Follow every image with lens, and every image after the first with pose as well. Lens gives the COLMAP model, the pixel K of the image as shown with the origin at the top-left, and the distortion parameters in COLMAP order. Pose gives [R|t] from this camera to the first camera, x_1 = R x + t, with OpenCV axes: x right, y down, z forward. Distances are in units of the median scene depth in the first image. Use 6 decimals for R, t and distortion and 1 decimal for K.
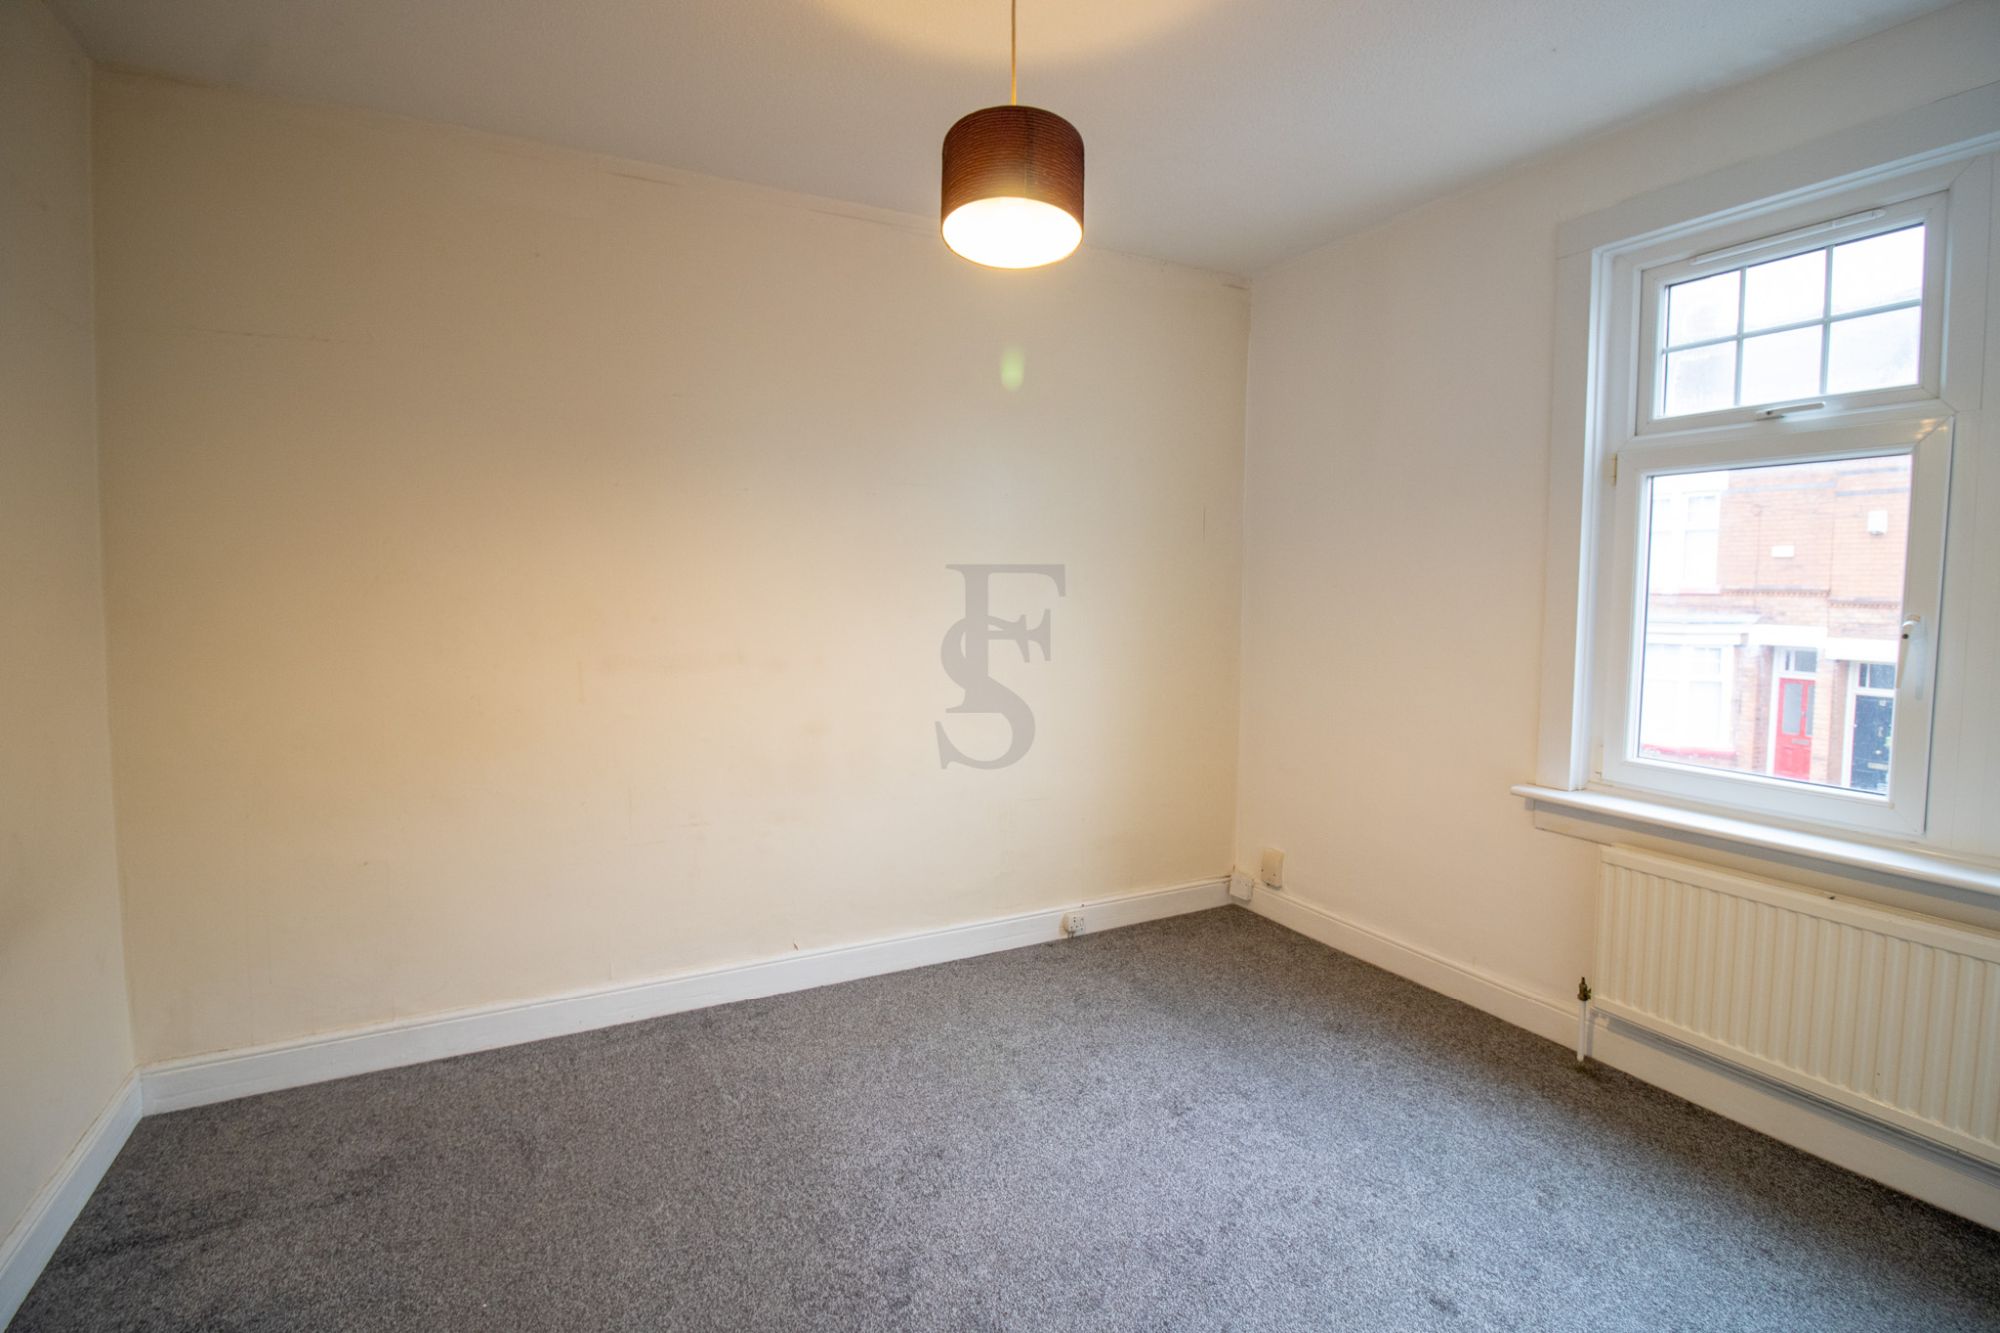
lens RADIAL K [[937.0, 0, 1007.6], [0, 937.0, 654.3], [0, 0, 1]] dist [-0.016188, -0.000455]
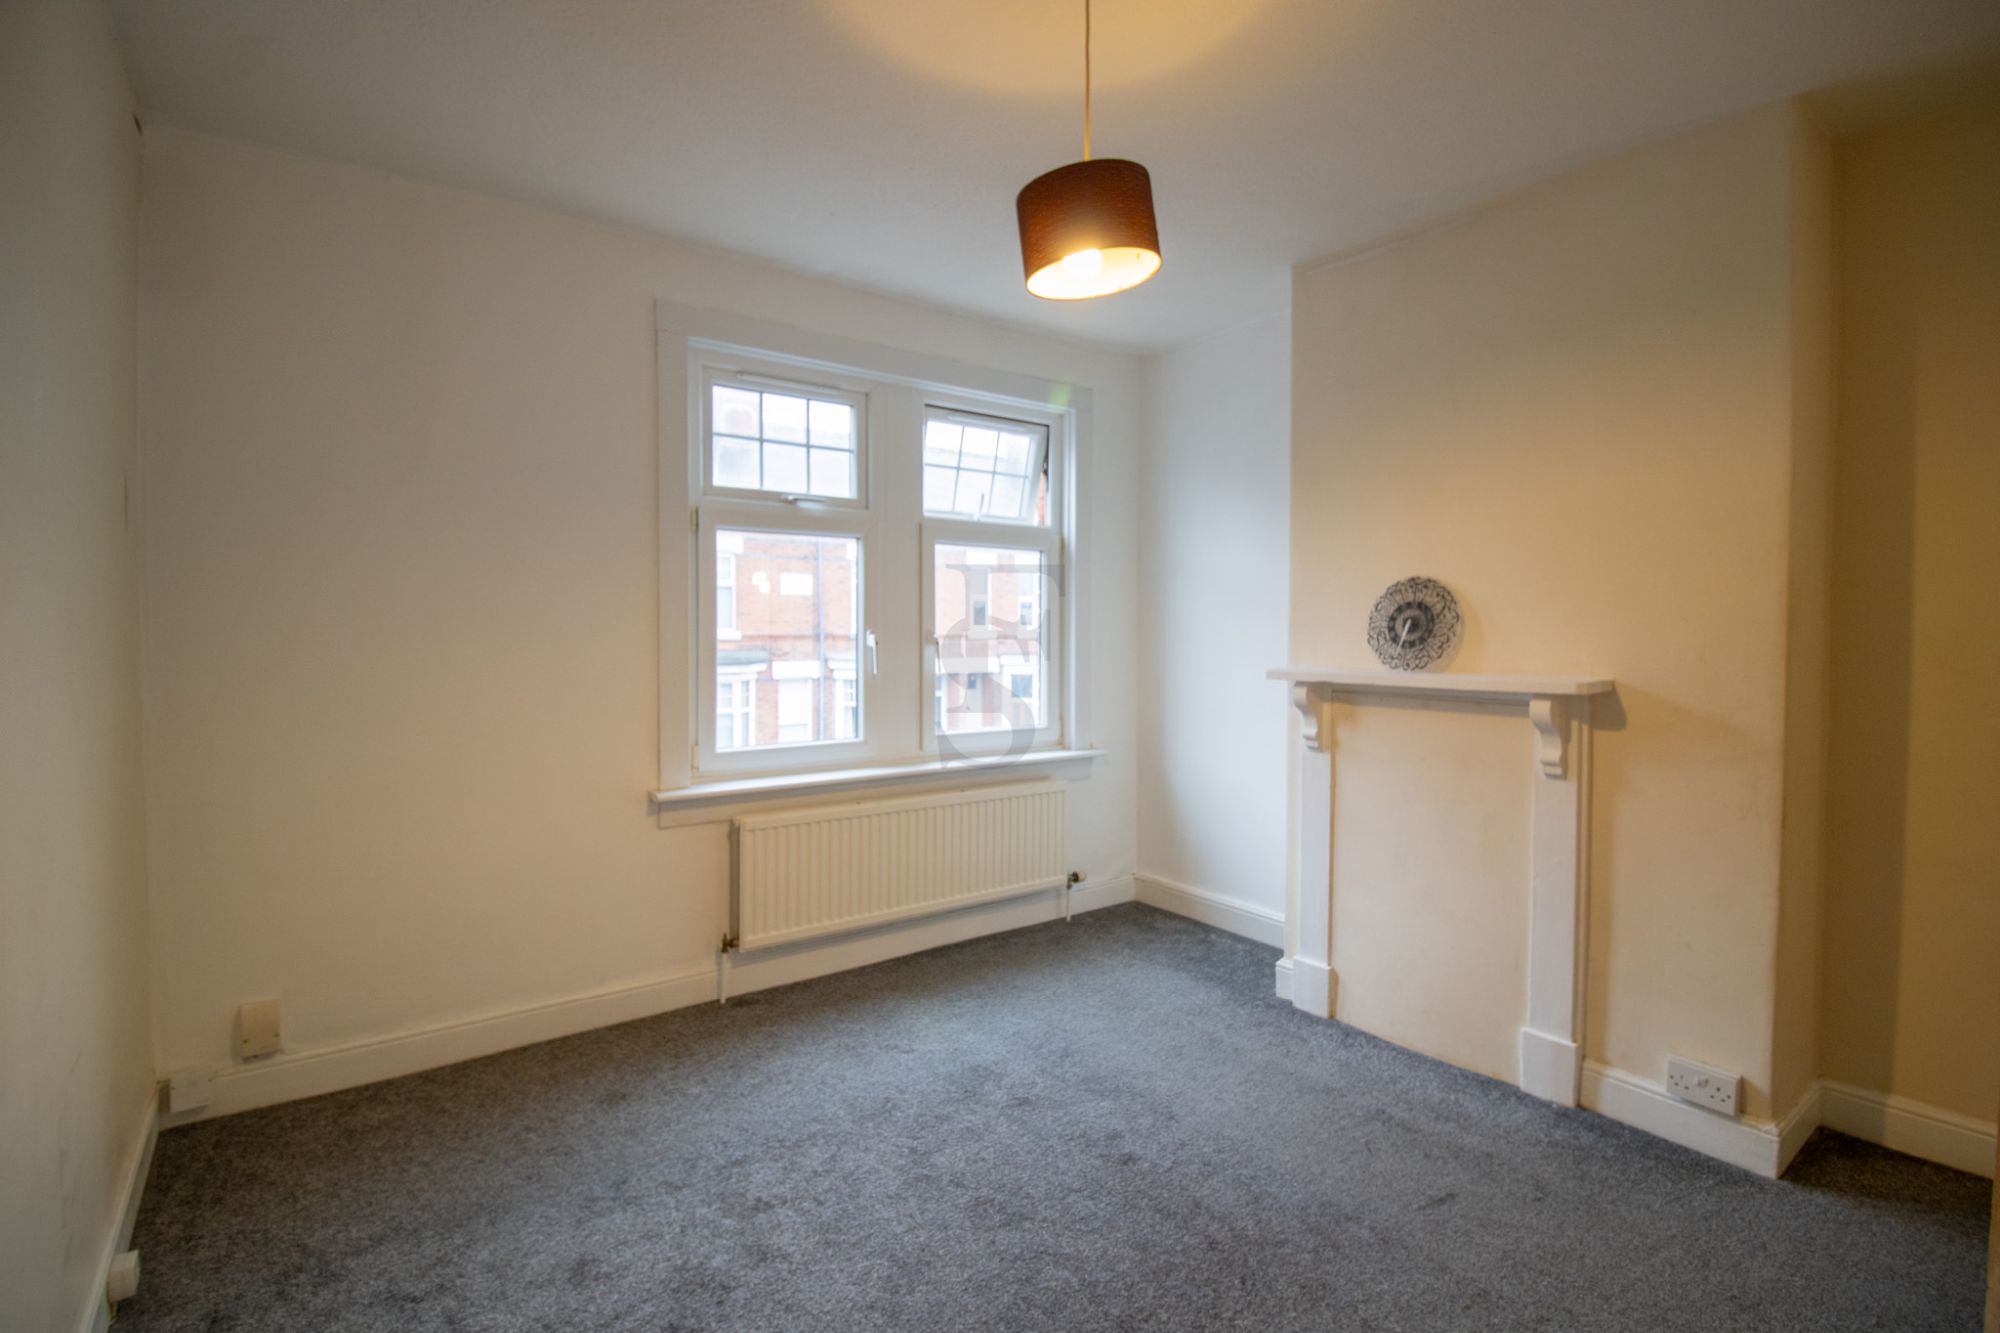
lens RADIAL K [[937.0, 0, 1007.6], [0, 937.0, 654.3], [0, 0, 1]] dist [-0.016188, -0.000455]
pose [[-0.140785, -0.038458, 0.989293, -0.687156], [0.070738, 0.996301, 0.048797, -0.056575], [-0.987510, 0.076851, -0.137544, 0.834532]]
